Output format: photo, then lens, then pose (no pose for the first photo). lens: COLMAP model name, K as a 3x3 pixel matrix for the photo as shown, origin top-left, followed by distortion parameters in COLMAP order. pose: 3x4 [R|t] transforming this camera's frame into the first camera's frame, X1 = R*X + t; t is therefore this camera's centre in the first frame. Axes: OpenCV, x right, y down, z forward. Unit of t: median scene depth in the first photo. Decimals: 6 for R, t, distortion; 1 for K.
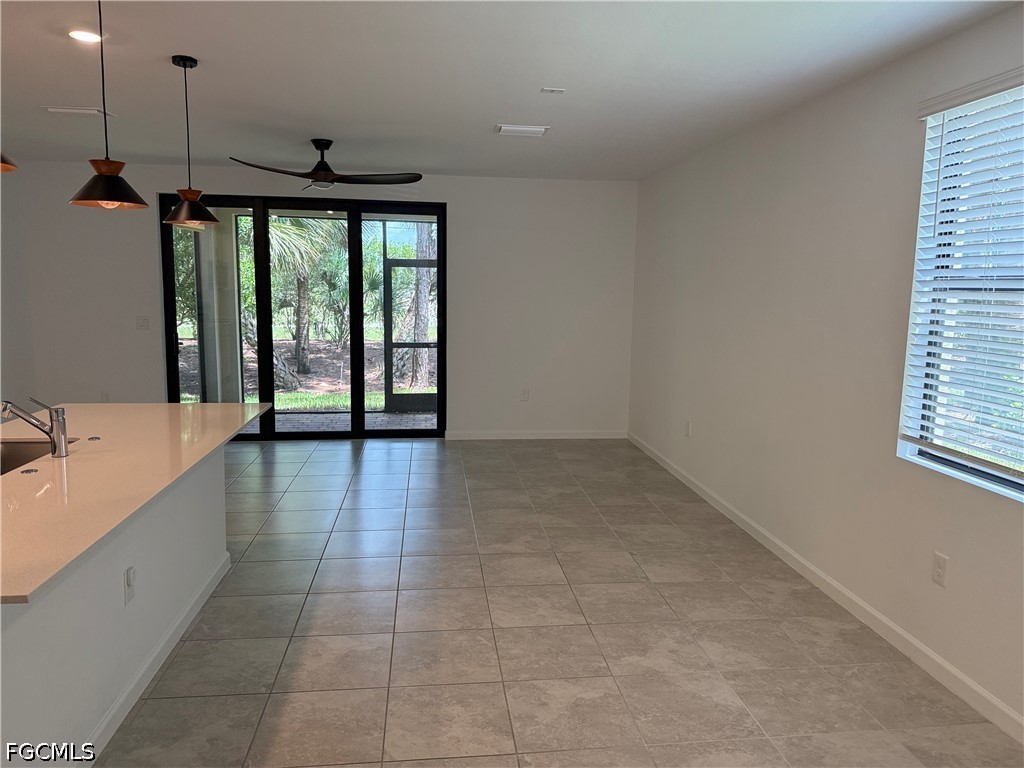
lens RADIAL K [[719.6, 0, 516.1], [0, 719.6, 376.7], [0, 0, 1]] dist [0.072251, -0.124915]
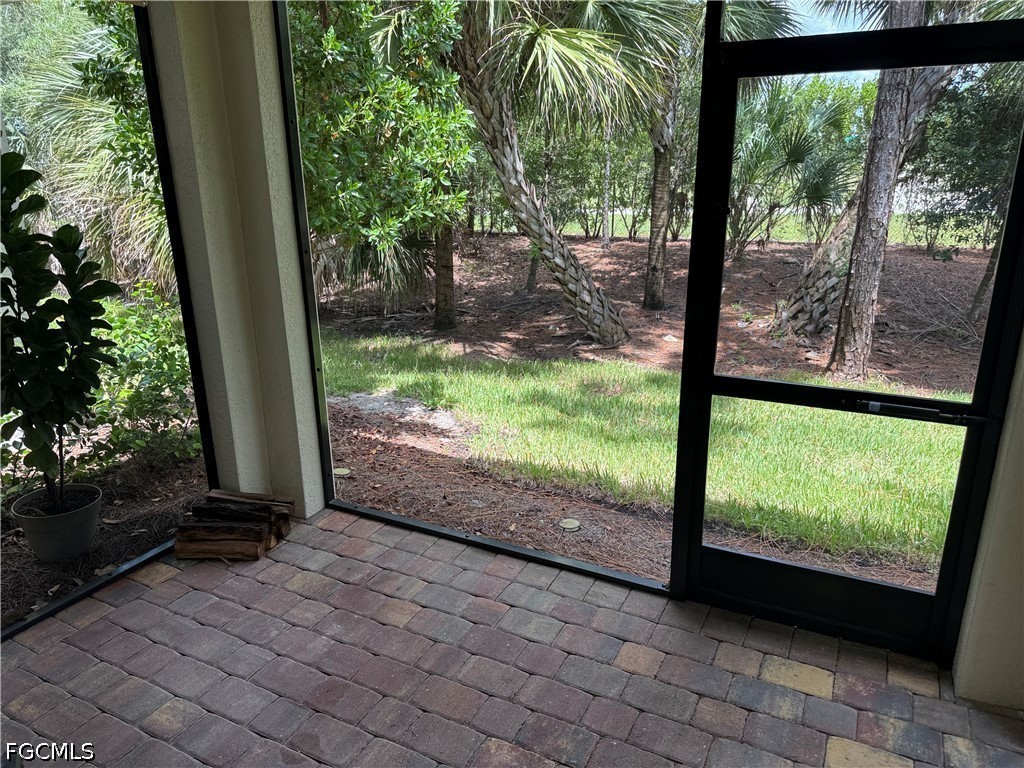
lens RADIAL K [[729.1, 0, 512.0], [0, 729.1, 384.0], [0, 0, 1]] dist [0.066678, -0.089299]
pose [[0.832293, 0.139172, -0.536582, -0.055089], [-0.044751, 0.981681, 0.185202, -0.058722], [0.552527, -0.130130, 0.823274, 0.465268]]
